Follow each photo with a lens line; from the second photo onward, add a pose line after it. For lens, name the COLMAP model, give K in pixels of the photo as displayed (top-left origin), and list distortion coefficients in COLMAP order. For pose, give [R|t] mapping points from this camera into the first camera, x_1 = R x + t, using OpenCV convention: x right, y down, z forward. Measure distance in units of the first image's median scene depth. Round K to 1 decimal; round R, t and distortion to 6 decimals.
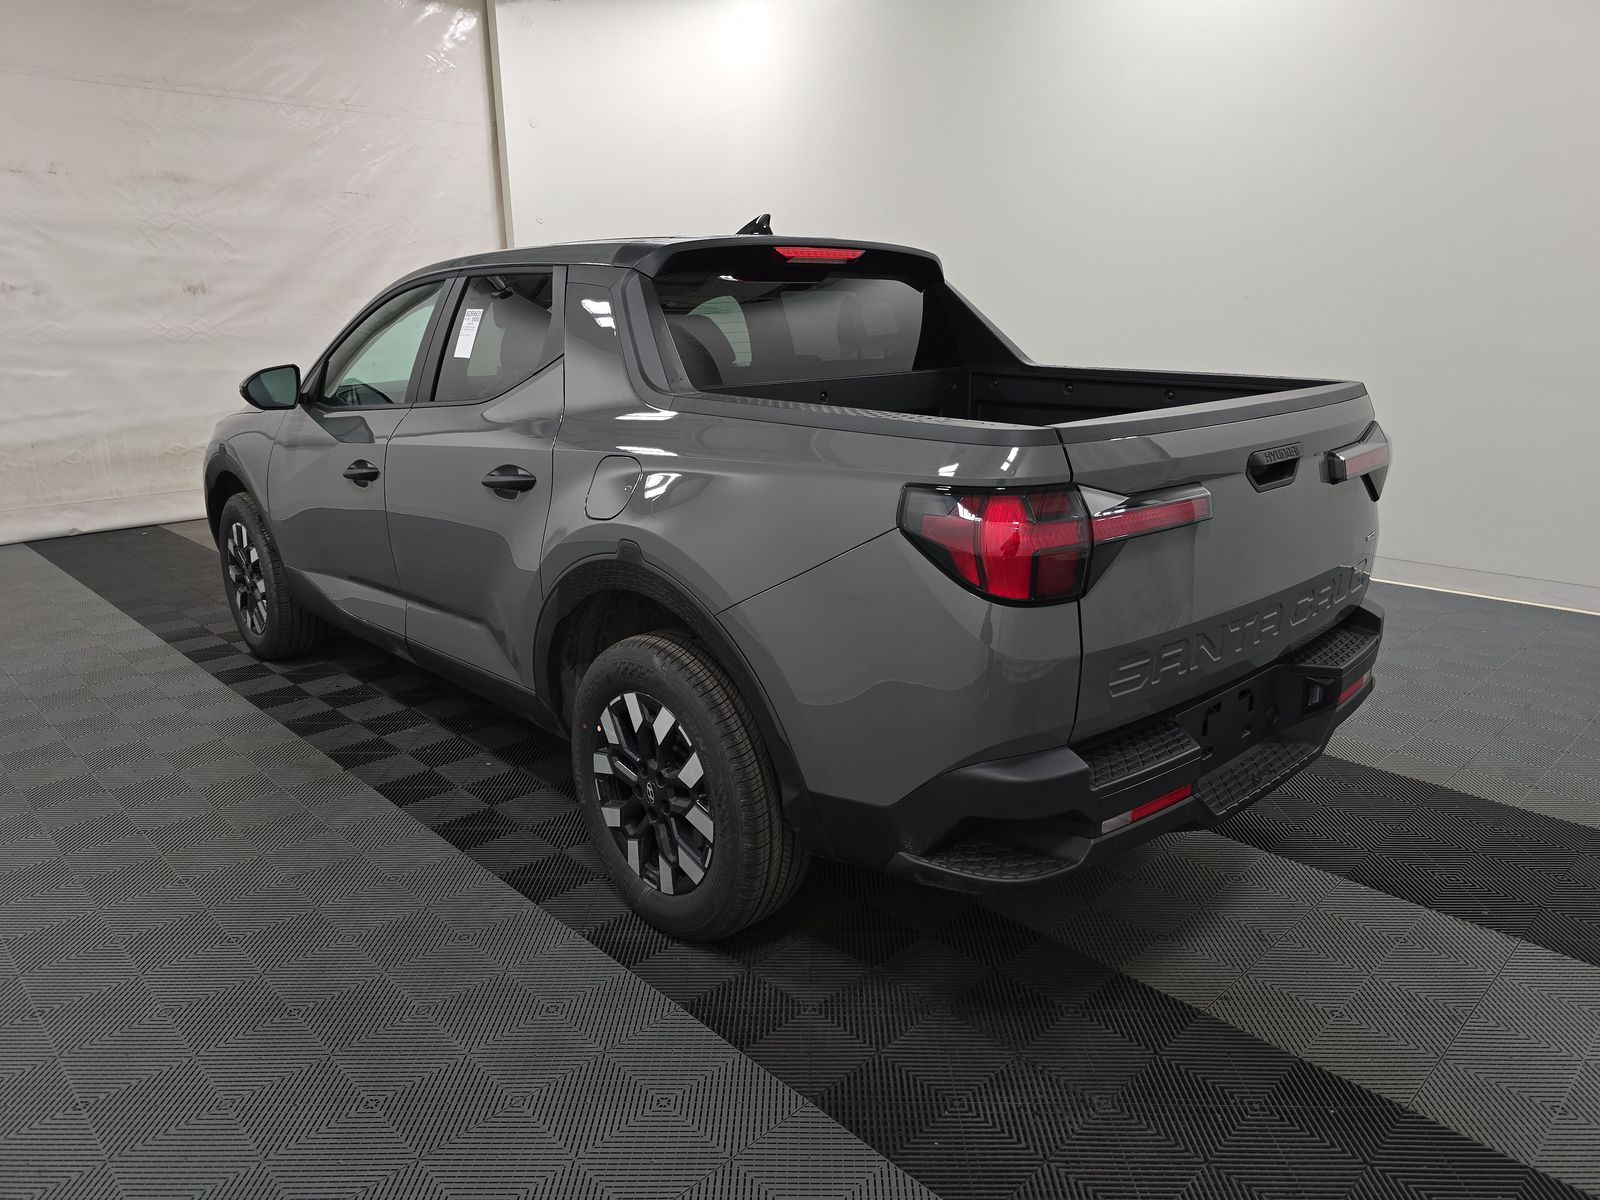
lens RADIAL K [[1089.6, 0, 794.8], [0, 1089.6, 599.6], [0, 0, 1]] dist [0.002532, 0.000561]
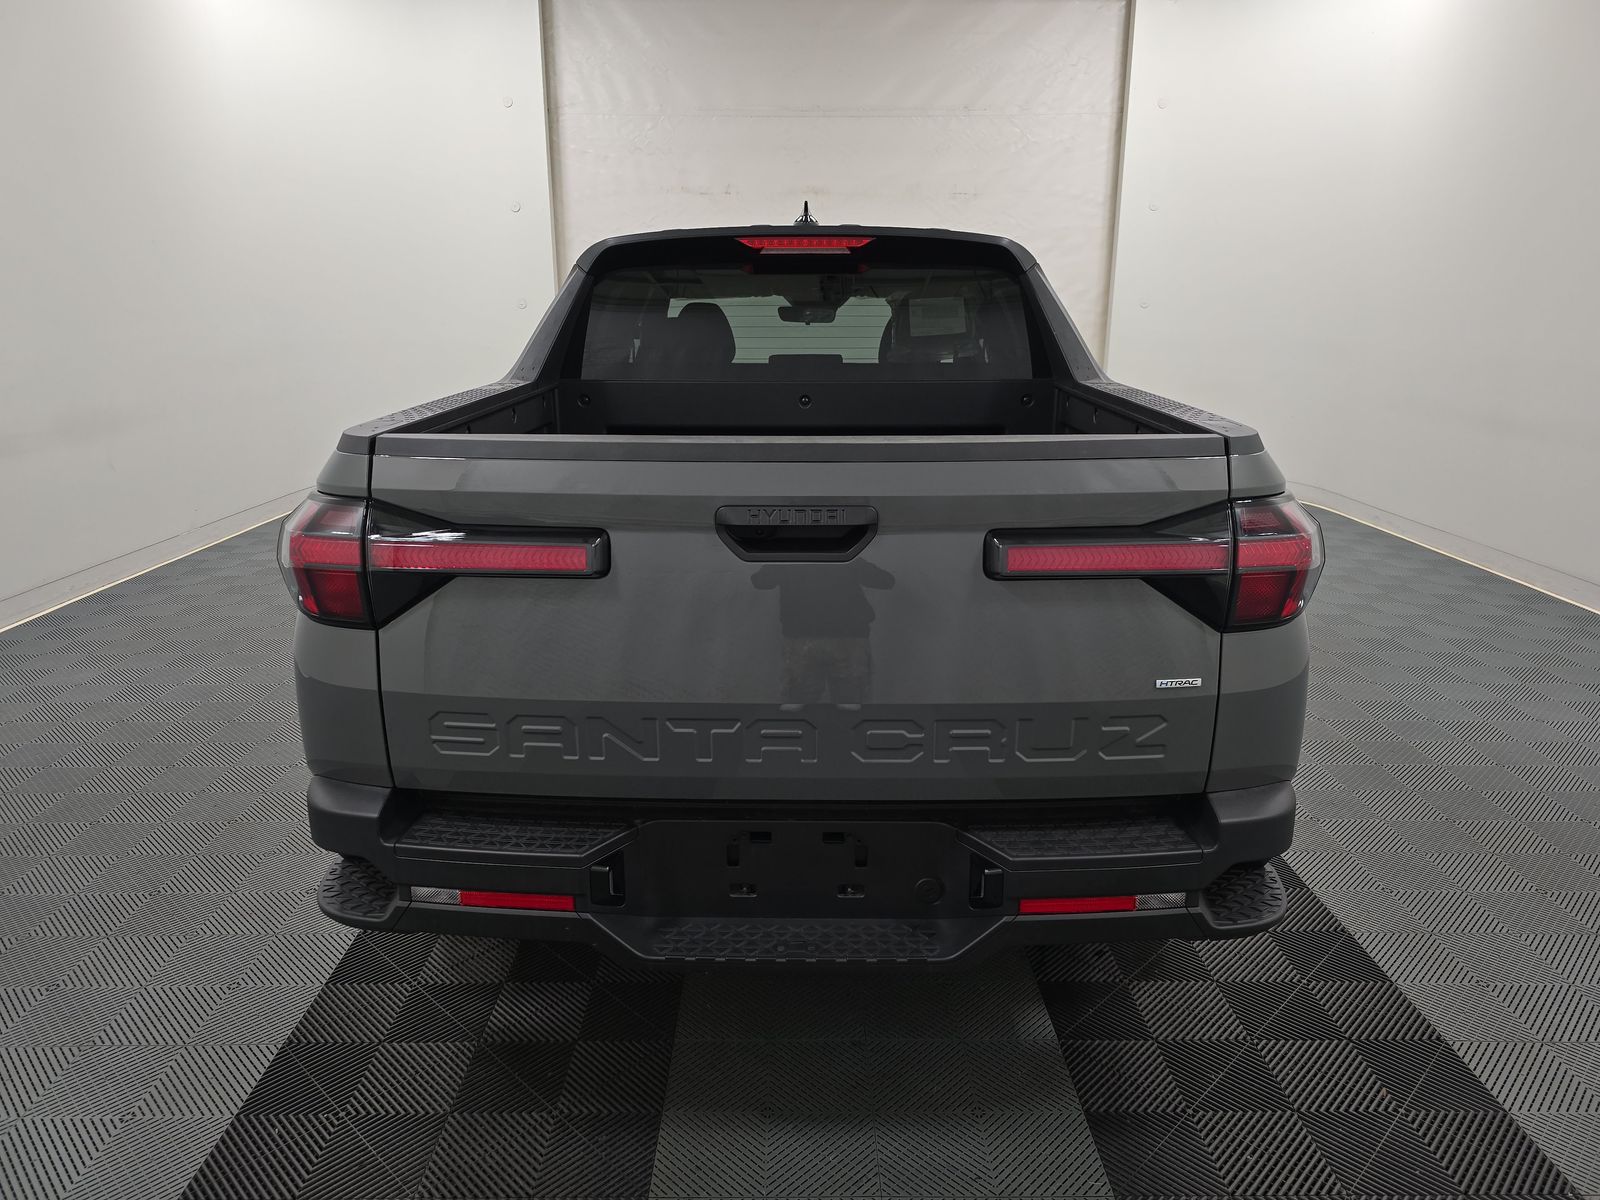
lens RADIAL K [[1089.6, 0, 794.8], [0, 1089.6, 599.6], [0, 0, 1]] dist [0.002532, 0.000561]
pose [[0.725537, 0.186858, -0.662329, 0.791016], [-0.184221, 0.980043, 0.074691, -0.110400], [0.663068, 0.067824, 0.745481, 0.400820]]
